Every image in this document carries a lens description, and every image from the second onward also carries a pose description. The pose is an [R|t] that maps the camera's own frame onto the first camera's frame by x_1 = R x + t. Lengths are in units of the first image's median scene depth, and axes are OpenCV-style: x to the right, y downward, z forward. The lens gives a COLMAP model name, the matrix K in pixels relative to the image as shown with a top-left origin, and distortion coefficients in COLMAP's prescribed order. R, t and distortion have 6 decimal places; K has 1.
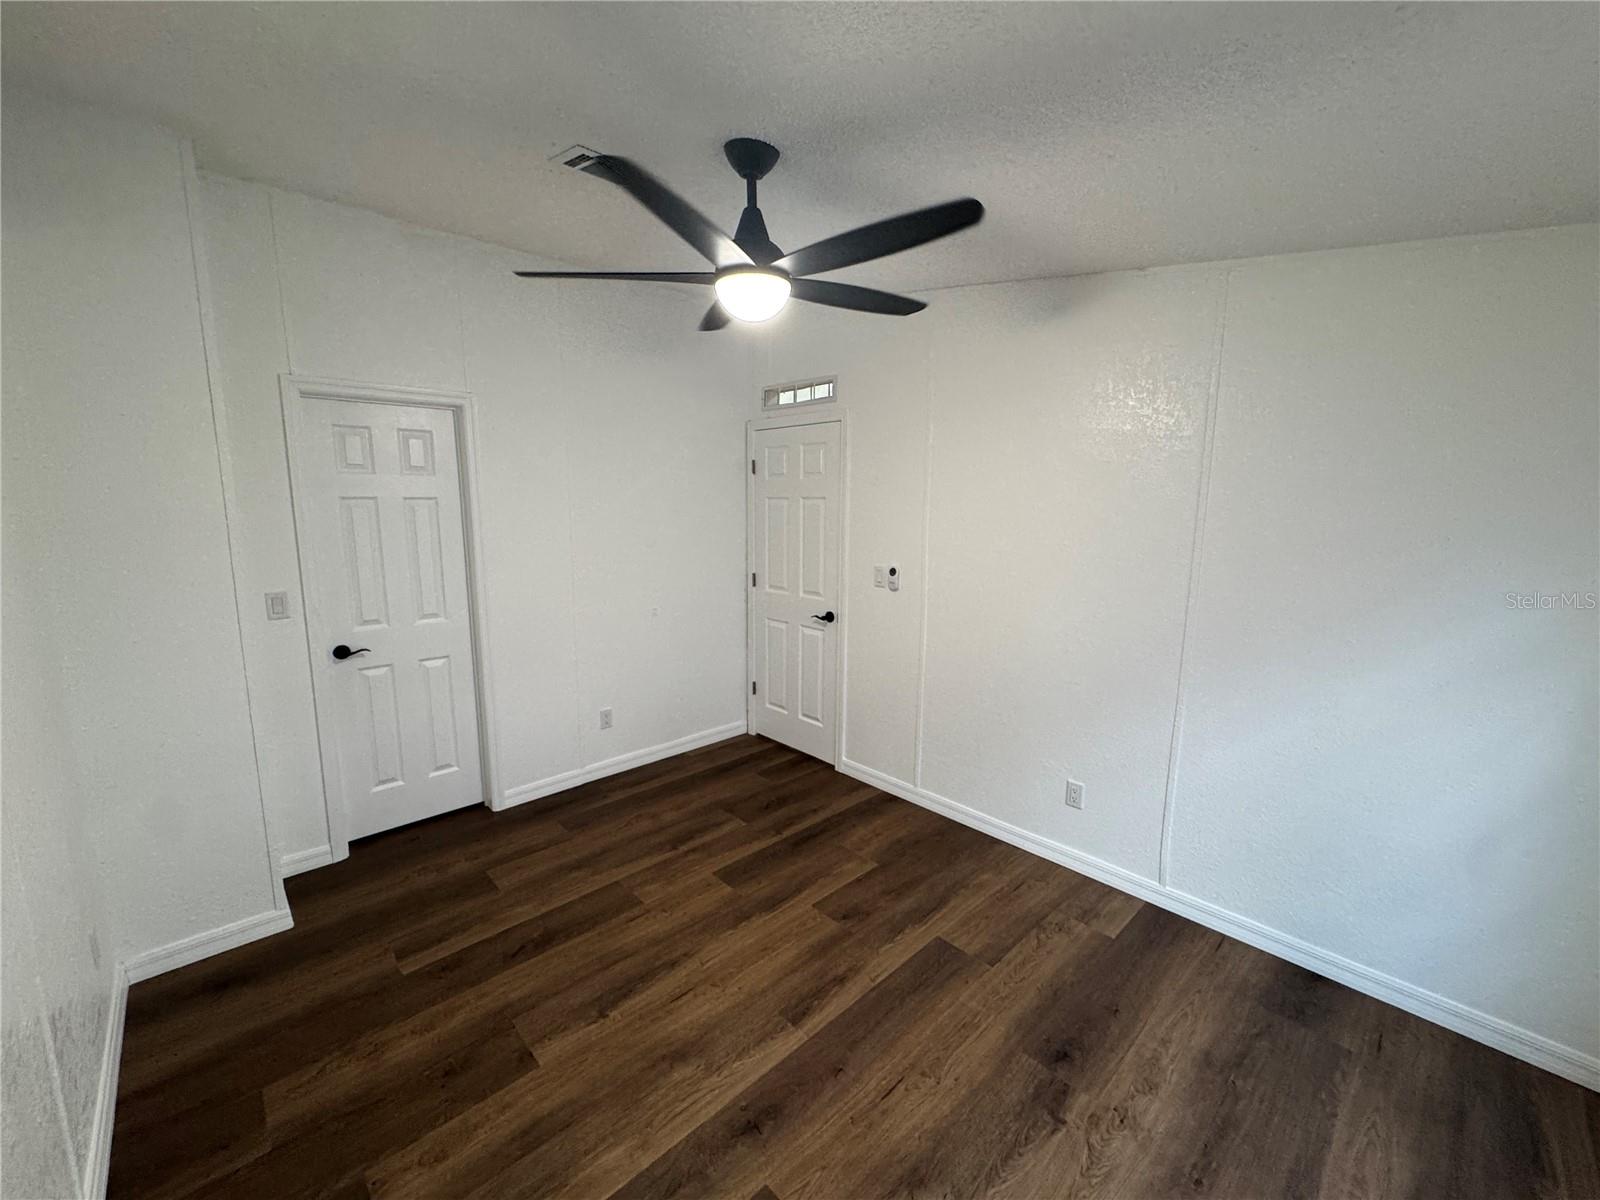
lens RADIAL K [[630.6, 0, 798.6], [0, 630.6, 607.0], [0, 0, 1]] dist [-0.006322, 0.000110]
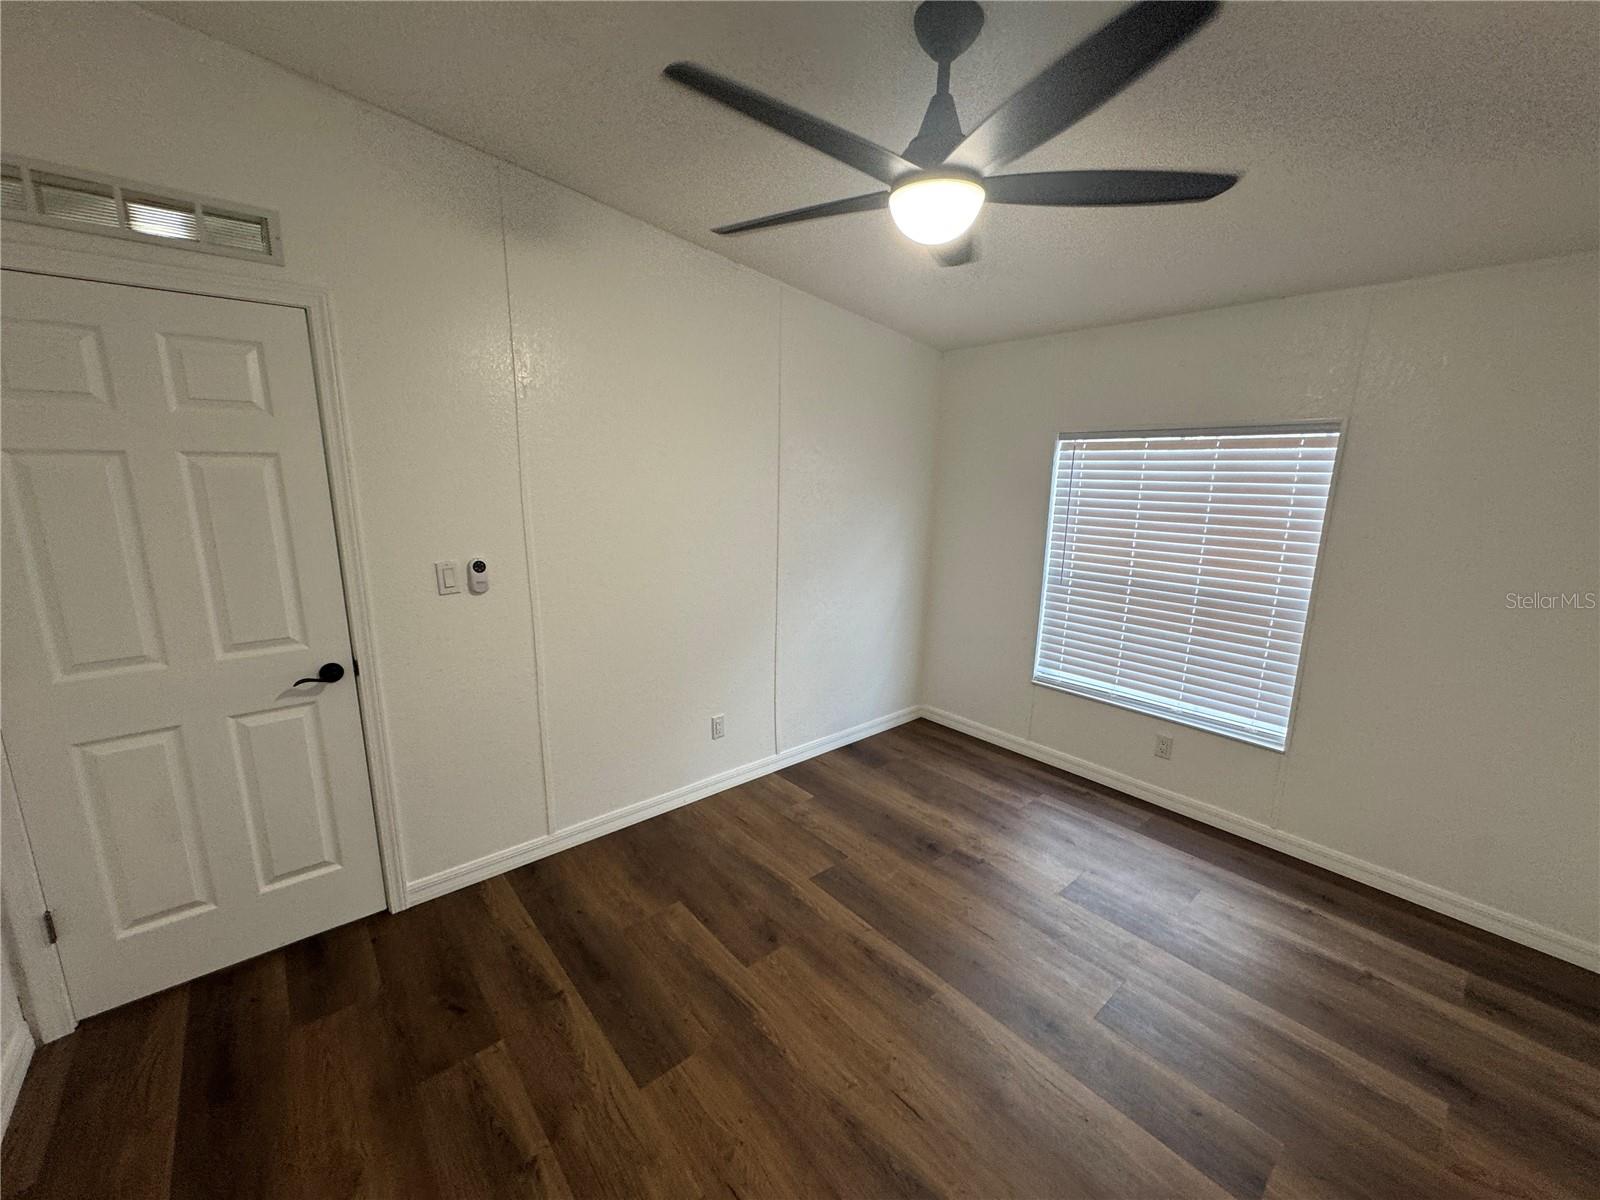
lens RADIAL K [[639.6, 0, 800.0], [0, 639.6, 600.0], [0, 0, 1]] dist [-0.001951, 0.000317]
pose [[0.058825, -0.212986, 0.975283, -0.599009], [0.155633, 0.966985, 0.201787, -0.124114], [-0.986062, 0.139916, 0.090030, 0.697610]]
